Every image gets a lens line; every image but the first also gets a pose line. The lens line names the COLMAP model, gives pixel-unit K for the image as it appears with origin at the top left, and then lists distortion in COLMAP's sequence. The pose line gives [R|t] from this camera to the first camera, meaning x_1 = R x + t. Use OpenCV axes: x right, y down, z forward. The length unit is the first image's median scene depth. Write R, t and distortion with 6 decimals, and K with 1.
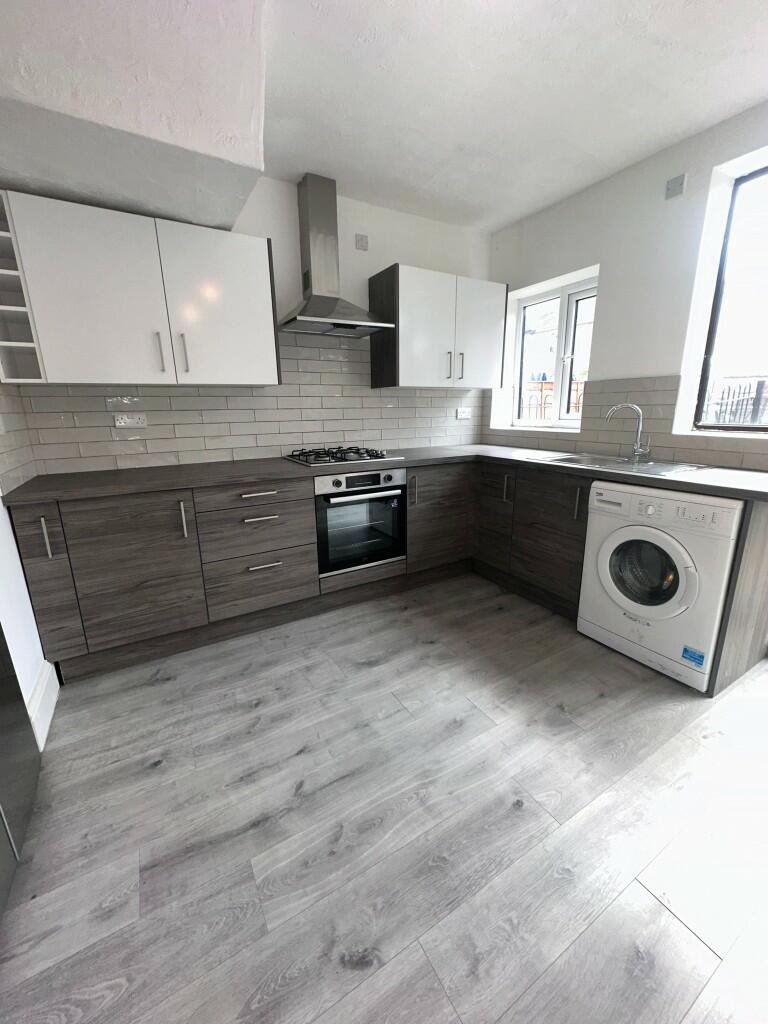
lens RADIAL K [[410.7, 0, 387.2], [0, 410.7, 509.8], [0, 0, 1]] dist [0.002893, 0.000036]
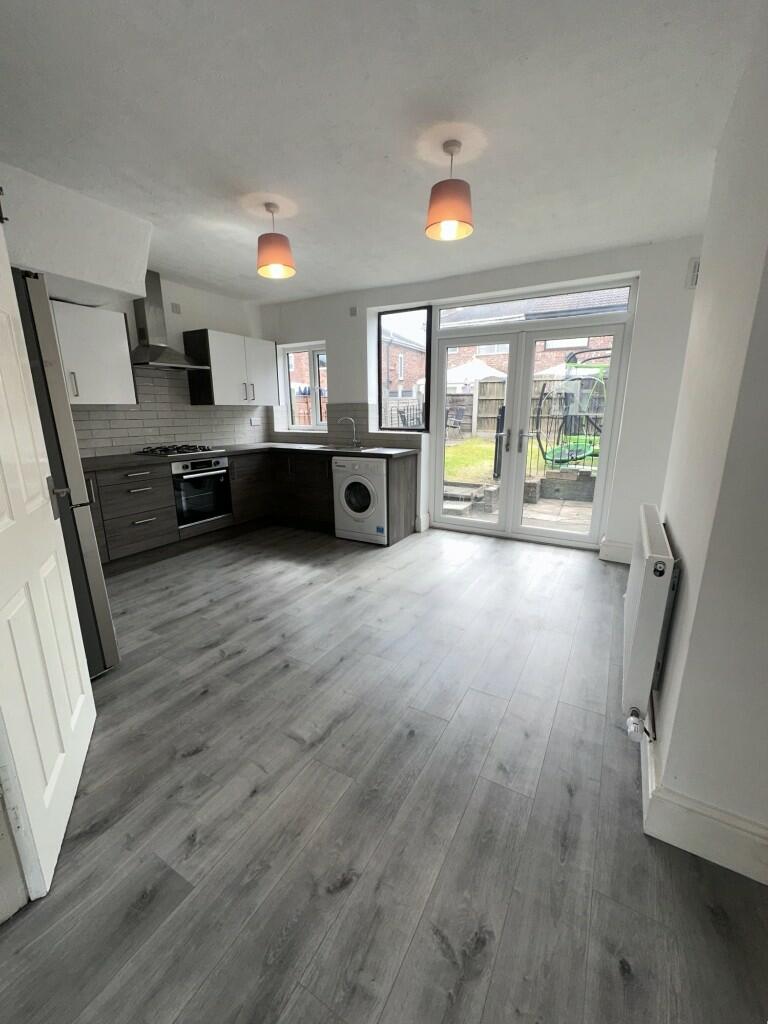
lens RADIAL K [[410.7, 0, 384.5], [0, 410.7, 515.2], [0, 0, 1]] dist [0.002893, 0.000036]
pose [[0.868757, -0.113233, 0.482120, -0.243742], [0.113594, 0.993117, 0.028558, 0.165879], [-0.482036, 0.029956, 0.875639, -0.767664]]
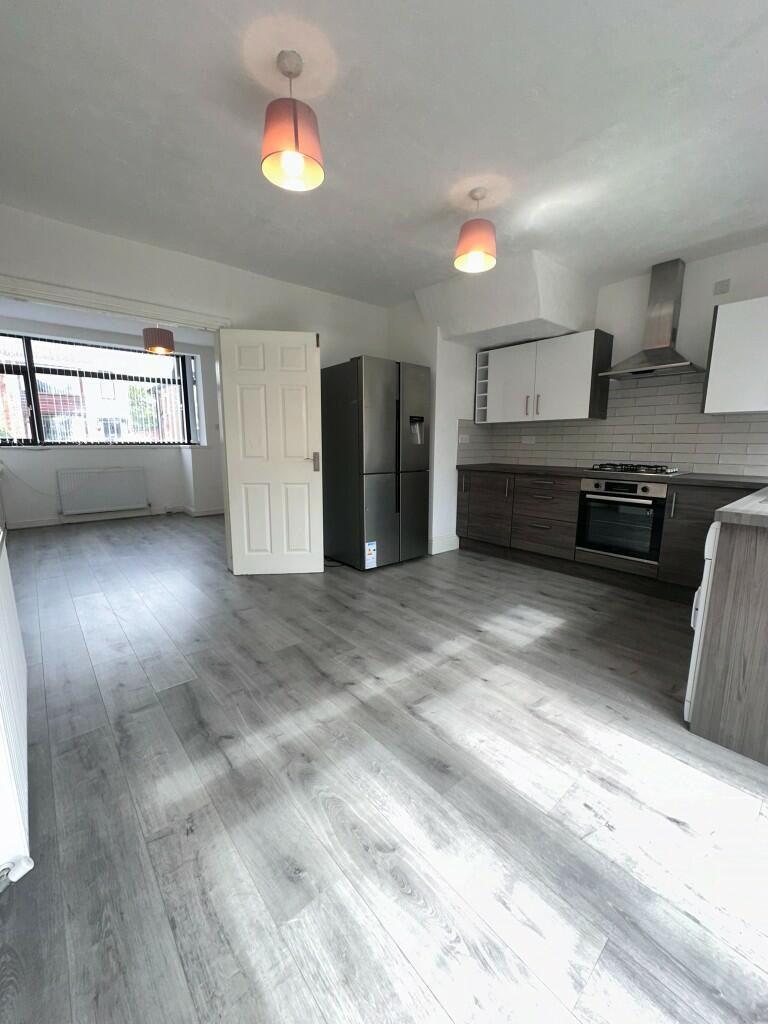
lens RADIAL K [[410.7, 0, 386.1], [0, 410.7, 511.3], [0, 0, 1]] dist [0.002893, 0.000036]
pose [[0.184898, 0.177028, -0.966682, 1.143720], [-0.241547, 0.961654, 0.129906, 0.012975], [0.952611, 0.209480, 0.220569, 0.016376]]
